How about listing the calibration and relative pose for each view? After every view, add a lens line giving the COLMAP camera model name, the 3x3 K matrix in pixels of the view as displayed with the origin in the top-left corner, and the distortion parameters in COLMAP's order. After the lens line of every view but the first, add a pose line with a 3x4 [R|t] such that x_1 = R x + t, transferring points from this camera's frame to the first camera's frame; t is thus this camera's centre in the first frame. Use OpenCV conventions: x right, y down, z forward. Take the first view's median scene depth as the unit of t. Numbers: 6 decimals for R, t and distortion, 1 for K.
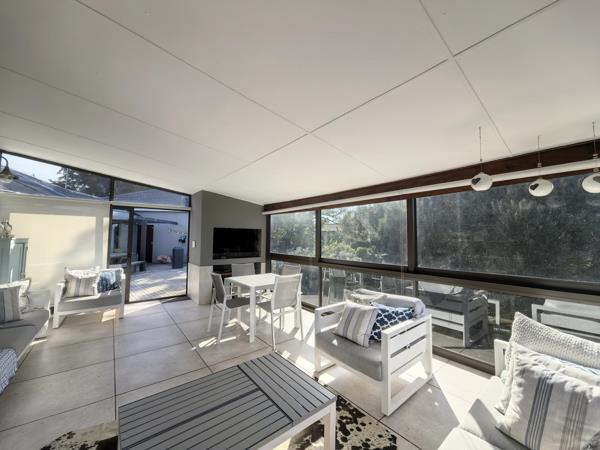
lens RADIAL K [[236.2, 0, 304.9], [0, 236.2, 224.8], [0, 0, 1]] dist [-0.002286, 0.000275]
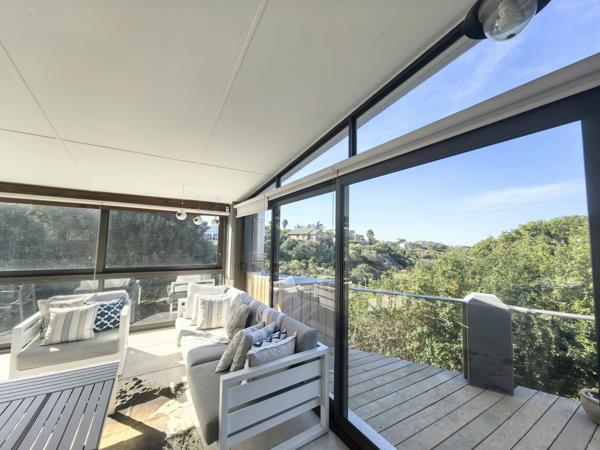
lens RADIAL K [[236.2, 0, 299.6], [0, 236.2, 227.3], [0, 0, 1]] dist [-0.002286, 0.000275]
pose [[0.113525, 0.063383, 0.991511, -0.661362], [-0.075429, 0.995633, -0.055010, -0.035972], [-0.990668, -0.068544, 0.117810, -0.095026]]
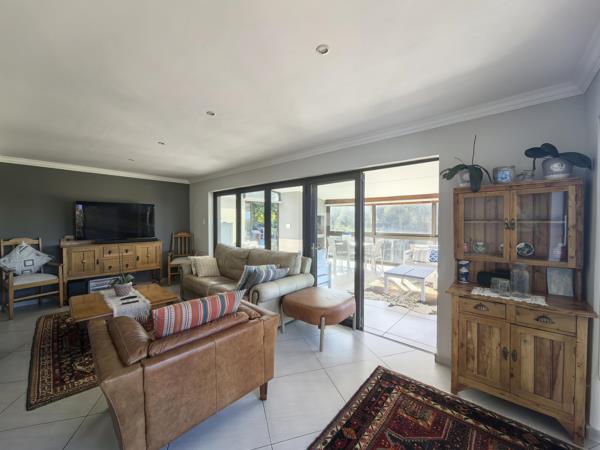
lens RADIAL K [[236.2, 0, 295.1], [0, 236.2, 225.7], [0, 0, 1]] dist [-0.002286, 0.000275]
pose [[0.985098, -0.004463, 0.171936, -1.324947], [-0.008320, 0.997256, 0.073556, -0.057065], [-0.171793, -0.073890, 0.982358, -1.025993]]
